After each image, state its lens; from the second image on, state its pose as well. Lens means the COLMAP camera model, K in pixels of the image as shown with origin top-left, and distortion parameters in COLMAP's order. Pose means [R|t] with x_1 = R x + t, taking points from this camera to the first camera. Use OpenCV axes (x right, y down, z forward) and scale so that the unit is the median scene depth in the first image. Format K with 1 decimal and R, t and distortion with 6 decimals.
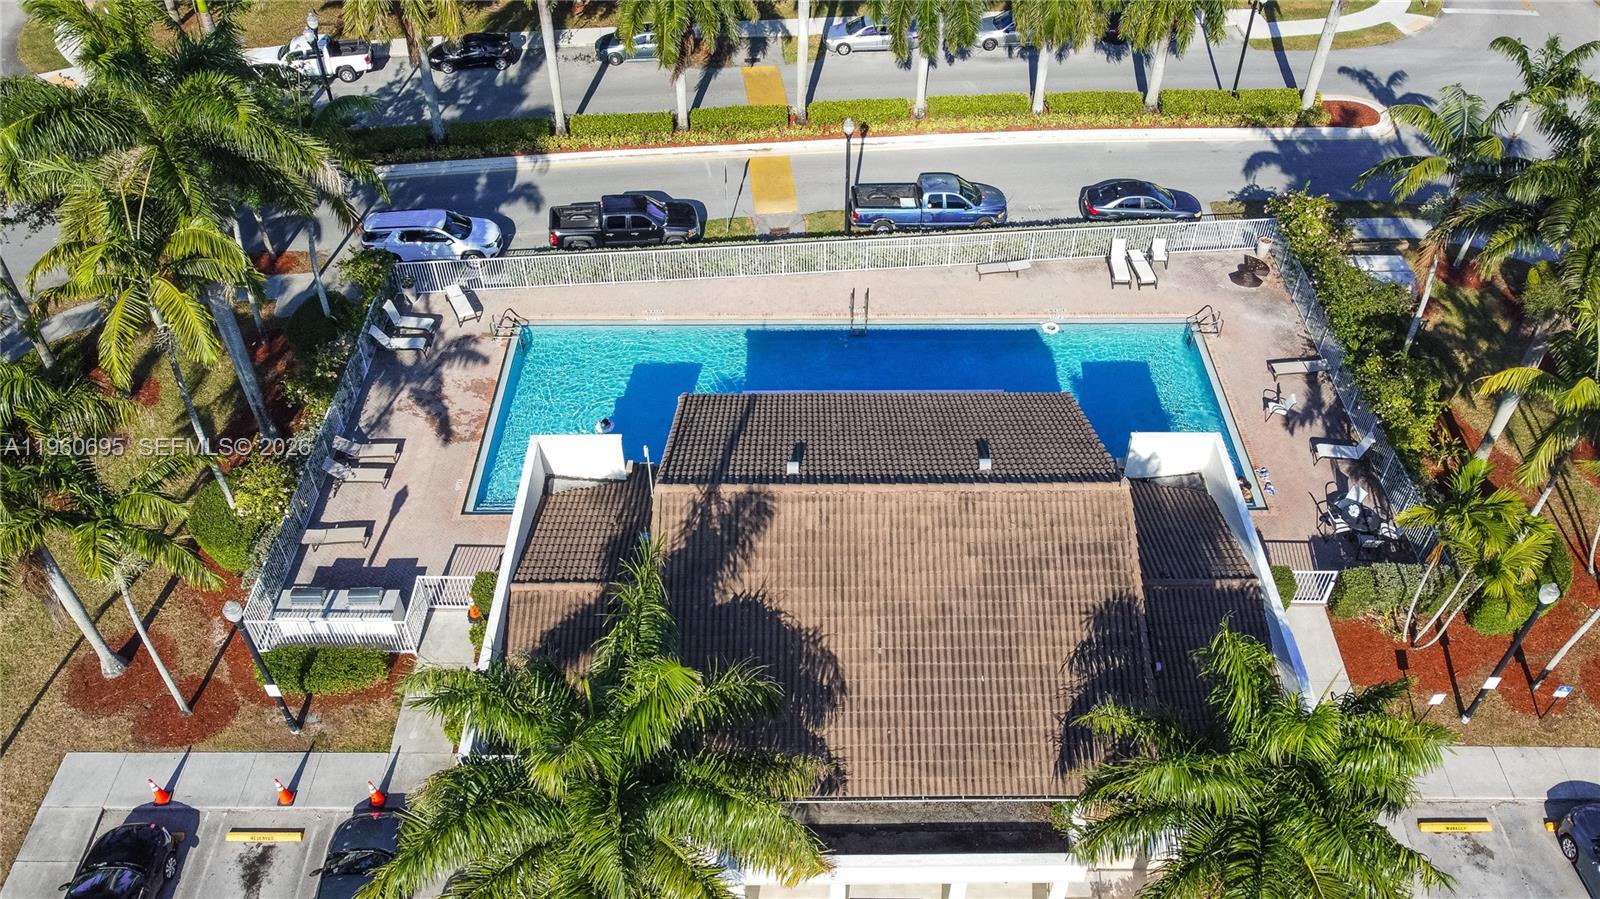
lens RADIAL K [[1208.9, 0, 812.3], [0, 1208.9, 496.3], [0, 0, 1]] dist [0.003588, -0.005938]
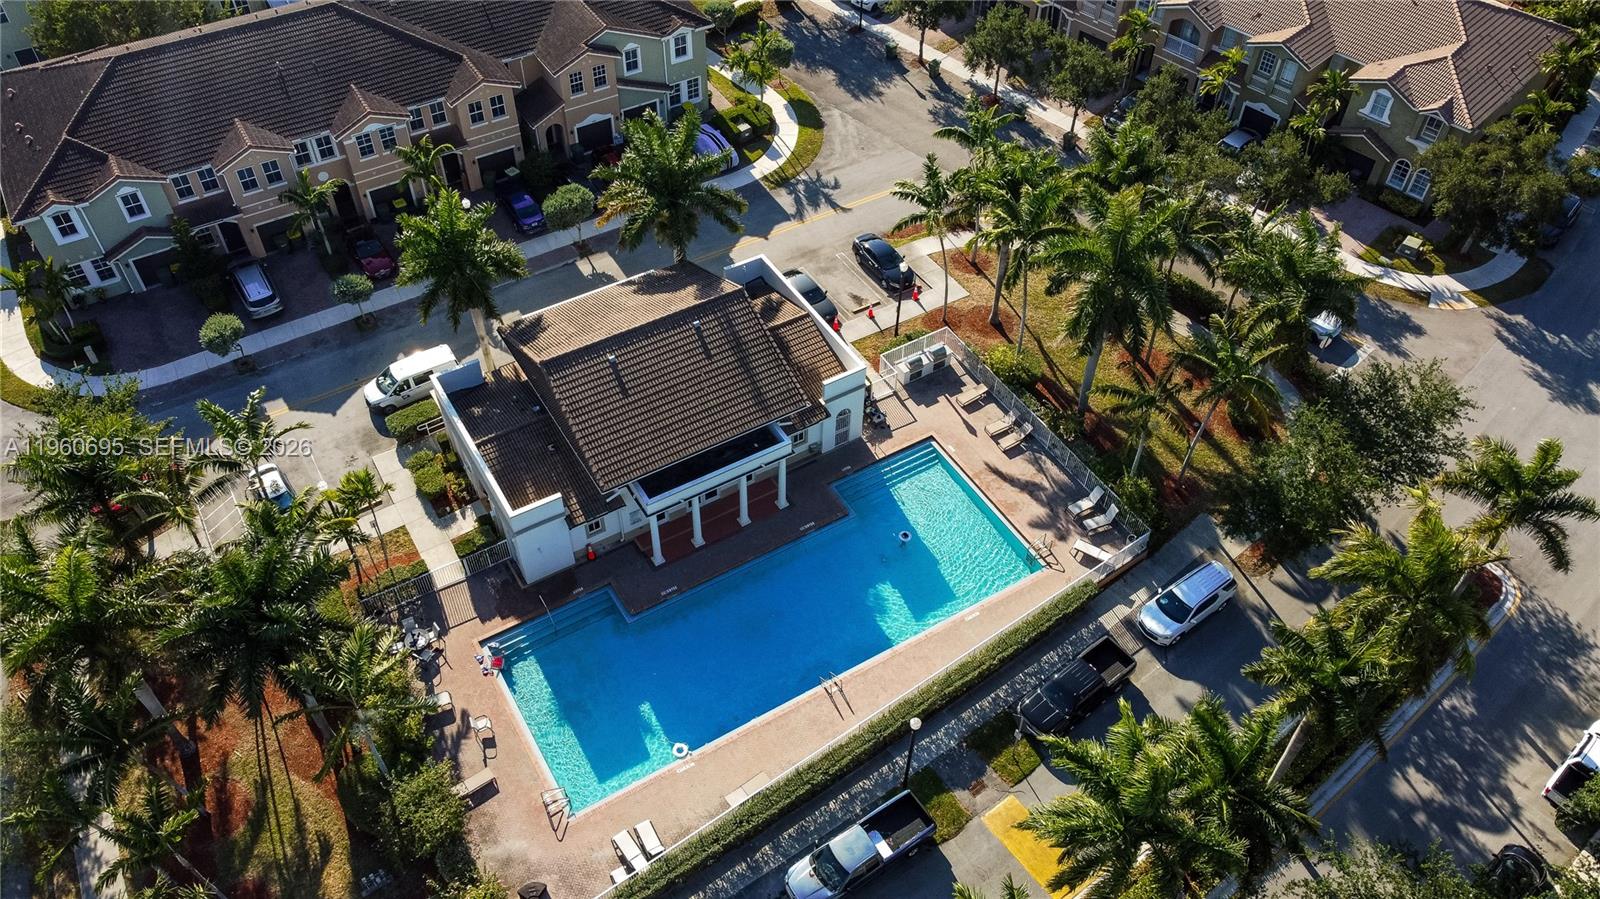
lens RADIAL K [[1208.9, 0, 793.4], [0, 1208.9, 446.4], [0, 0, 1]] dist [0.003588, -0.005938]
pose [[-0.861196, 0.362599, -0.356180, 0.442760], [-0.376980, 0.014365, 0.926110, -1.345389], [0.340923, 0.931835, 0.124321, 0.667495]]
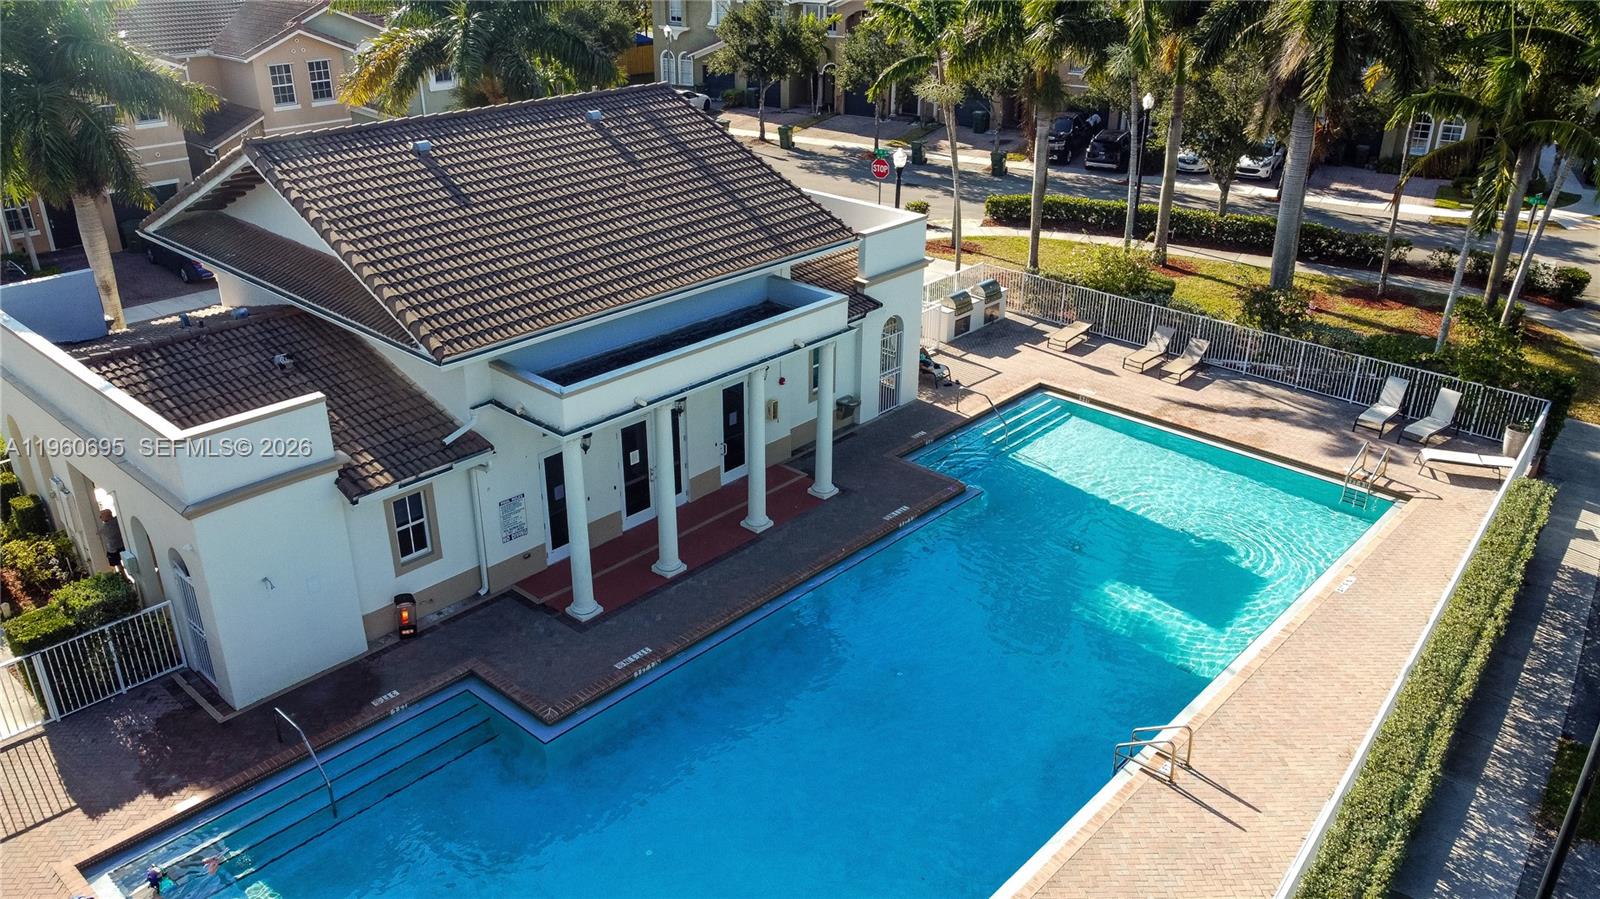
lens RADIAL K [[1208.9, 0, 786.5], [0, 1208.9, 451.4], [0, 0, 1]] dist [0.003588, -0.005938]
pose [[-0.688453, 0.296834, -0.661757, 0.410214], [-0.526401, 0.423166, 0.737450, -0.478331], [0.498933, 0.856049, -0.135076, 0.970276]]
